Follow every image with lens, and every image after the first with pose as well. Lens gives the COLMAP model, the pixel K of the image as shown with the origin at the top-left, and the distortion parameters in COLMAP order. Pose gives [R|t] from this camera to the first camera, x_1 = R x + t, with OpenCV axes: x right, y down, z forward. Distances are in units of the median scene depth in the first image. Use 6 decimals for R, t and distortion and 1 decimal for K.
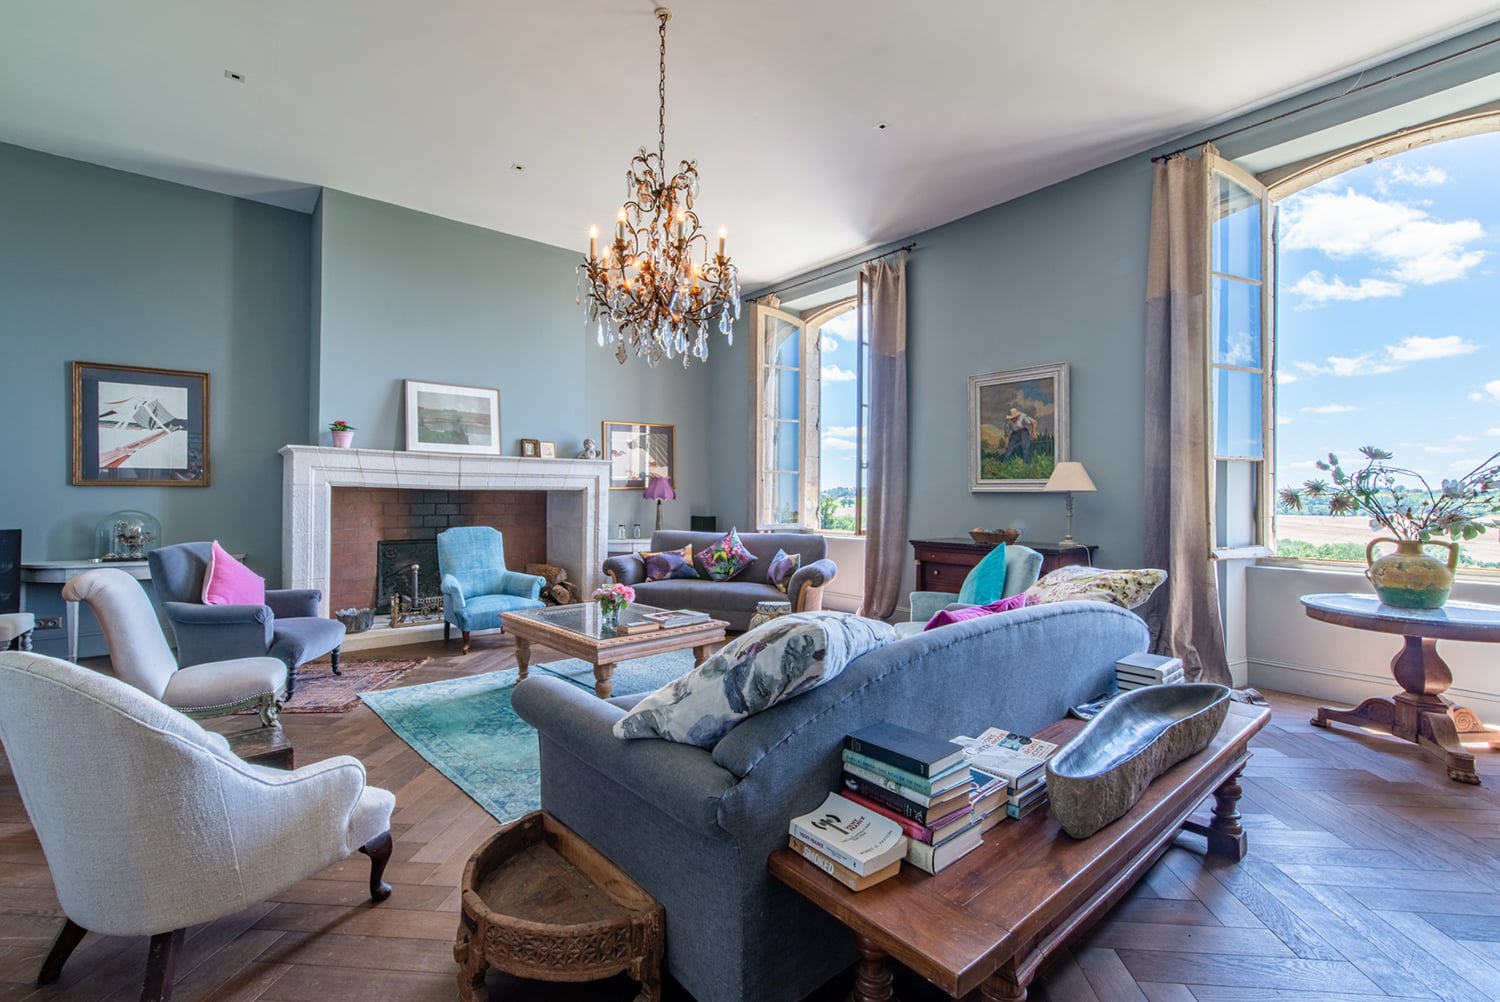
lens RADIAL K [[669.3, 0, 756.2], [0, 669.3, 498.5], [0, 0, 1]] dist [-0.000174, 0.000202]
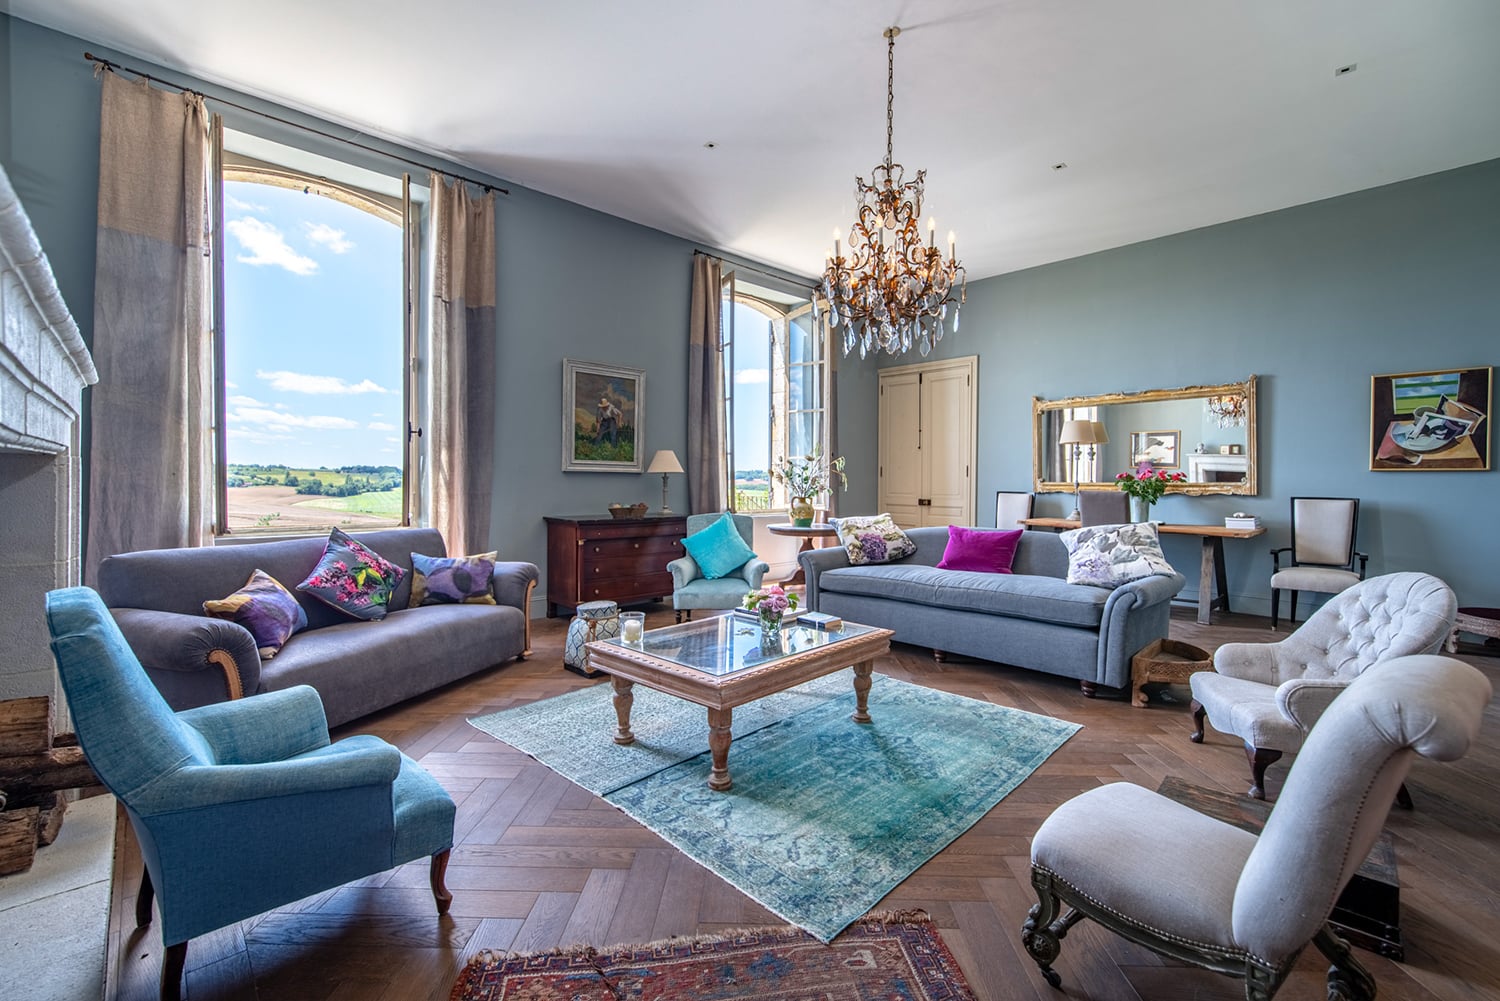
lens RADIAL K [[669.3, 0, 756.2], [0, 669.3, 498.0], [0, 0, 1]] dist [-0.000174, 0.000202]
pose [[-0.074102, -0.038500, 0.996507, -0.784574], [-0.009218, 0.999238, 0.037920, -0.010953], [-0.997208, -0.006376, -0.074401, 0.831858]]
